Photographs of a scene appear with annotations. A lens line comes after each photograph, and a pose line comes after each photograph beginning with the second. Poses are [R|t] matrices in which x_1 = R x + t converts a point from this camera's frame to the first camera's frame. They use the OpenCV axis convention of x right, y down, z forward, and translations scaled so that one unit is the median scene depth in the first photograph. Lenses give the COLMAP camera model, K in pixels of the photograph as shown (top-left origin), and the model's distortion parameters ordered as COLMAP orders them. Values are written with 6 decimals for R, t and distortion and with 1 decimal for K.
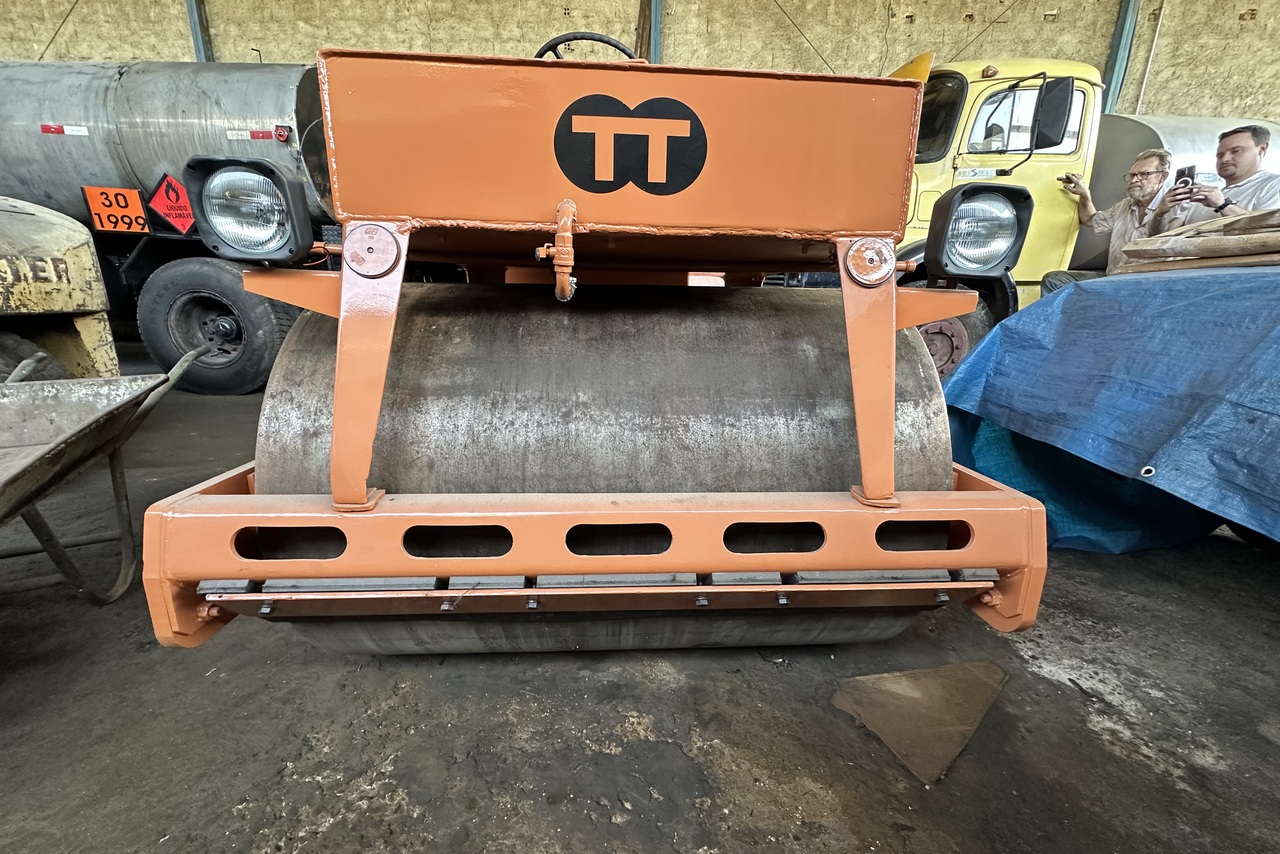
lens RADIAL K [[513.2, 0, 640.2], [0, 513.2, 429.3], [0, 0, 1]] dist [-0.004998, 0.001013]
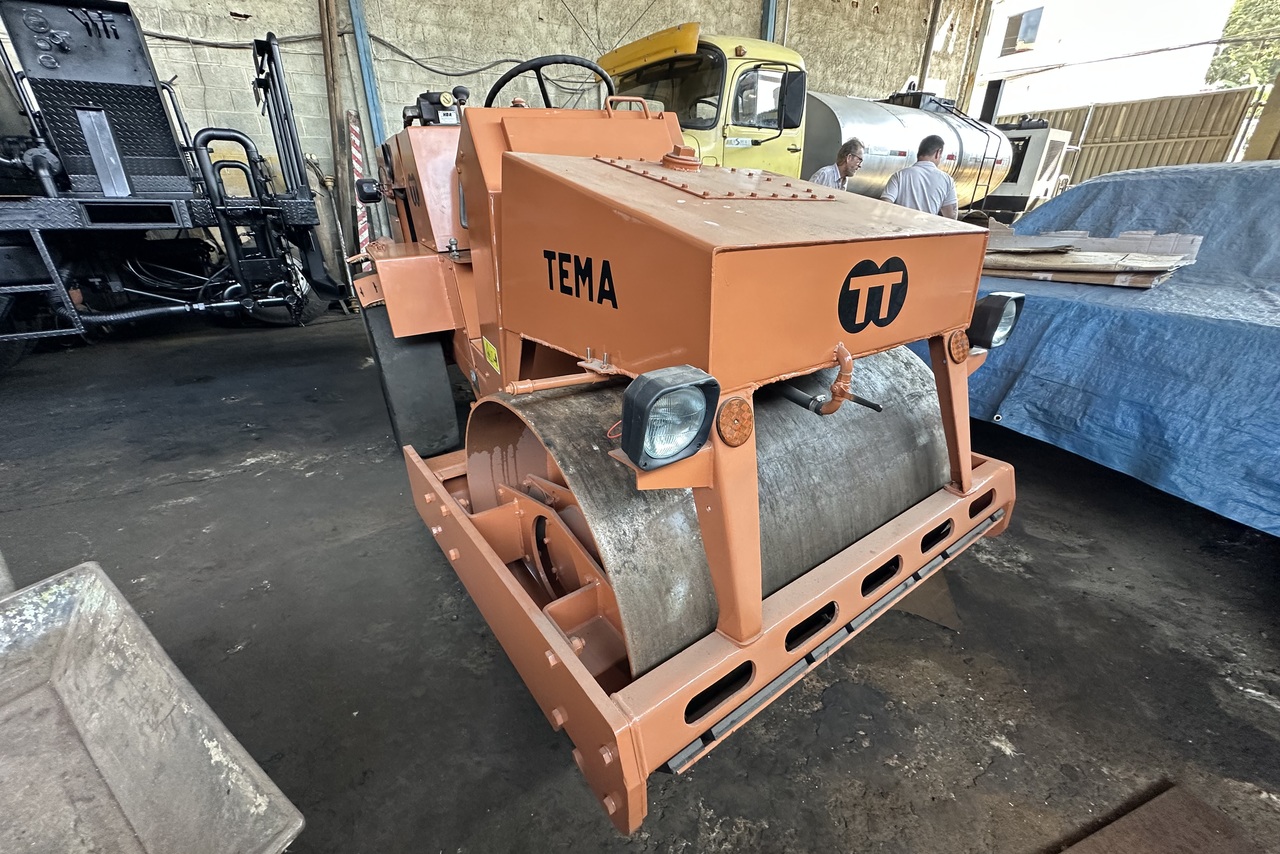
lens RADIAL K [[513.2, 0, 639.5], [0, 513.2, 428.7], [0, 0, 1]] dist [-0.004998, 0.001013]
pose [[0.841352, -0.239954, 0.484303, -1.000834], [0.159649, 0.966398, 0.201464, -0.478413], [-0.516372, -0.092184, 0.851389, 0.147180]]
